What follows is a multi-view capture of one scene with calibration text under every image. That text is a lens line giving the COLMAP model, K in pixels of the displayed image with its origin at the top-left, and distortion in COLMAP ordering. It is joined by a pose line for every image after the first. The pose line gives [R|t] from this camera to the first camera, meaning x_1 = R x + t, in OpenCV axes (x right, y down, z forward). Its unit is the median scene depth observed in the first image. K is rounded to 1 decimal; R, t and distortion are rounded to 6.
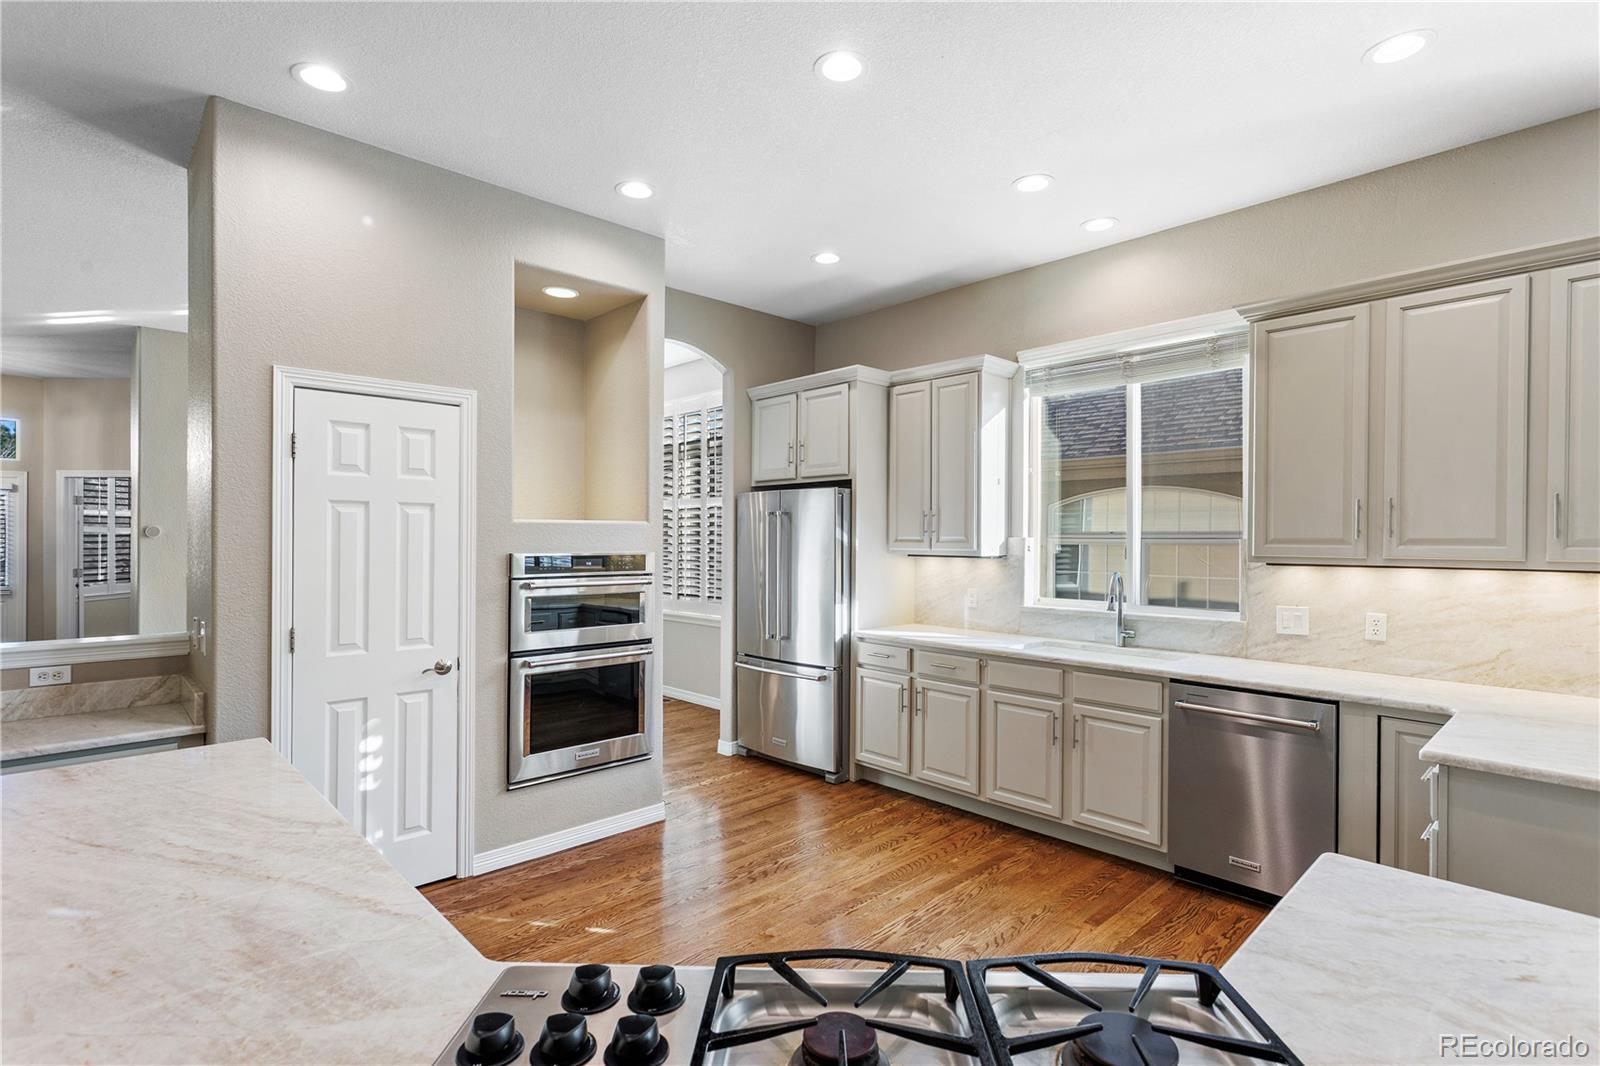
lens RADIAL K [[765.7, 0, 800.9], [0, 765.7, 539.2], [0, 0, 1]] dist [-0.000884, 0.003717]
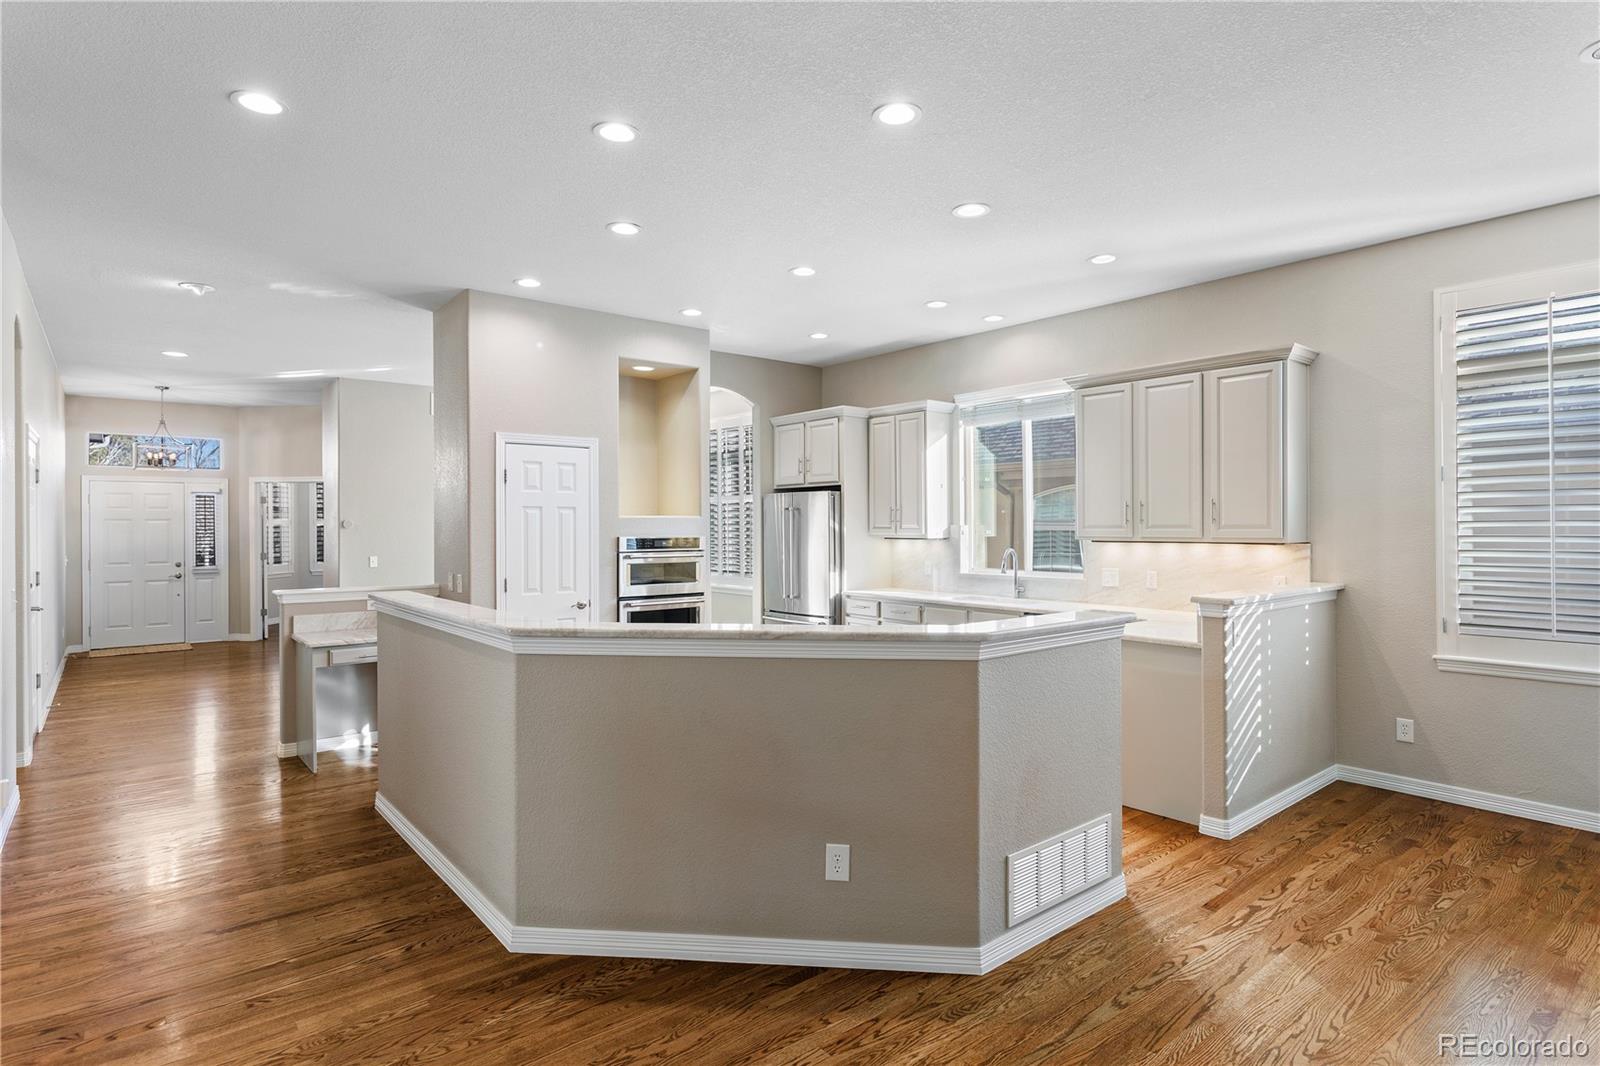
lens RADIAL K [[830.5, 0, 795.7], [0, 830.5, 543.0], [0, 0, 1]] dist [0.013430, -0.000445]
pose [[0.997217, -0.004182, -0.074438, 0.105308], [0.005647, 0.999794, 0.019485, -0.000606], [0.074341, -0.019852, 0.997035, -0.598008]]
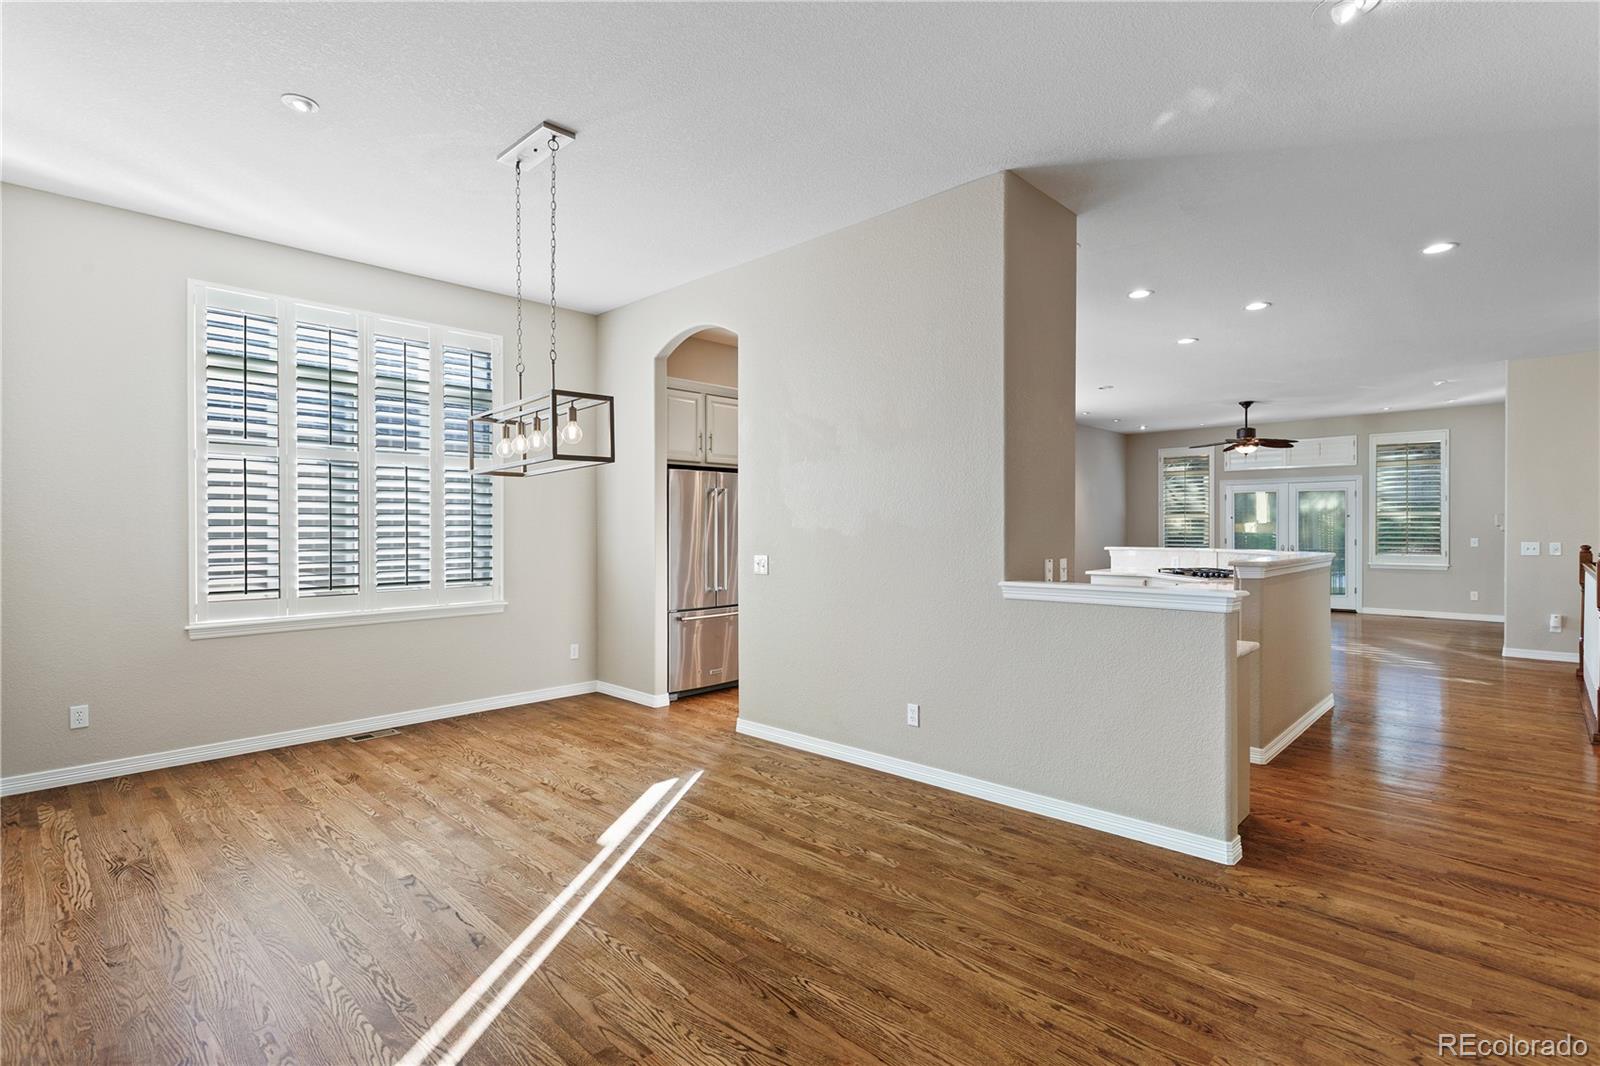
lens RADIAL K [[765.7, 0, 809.2], [0, 765.7, 521.9], [0, 0, 1]] dist [-0.000884, 0.003717]
pose [[-0.050844, 0.003112, 0.998702, -1.471994], [0.000092, 0.999995, -0.003111, 0.024822], [-0.998707, -0.000066, -0.050844, 1.037448]]
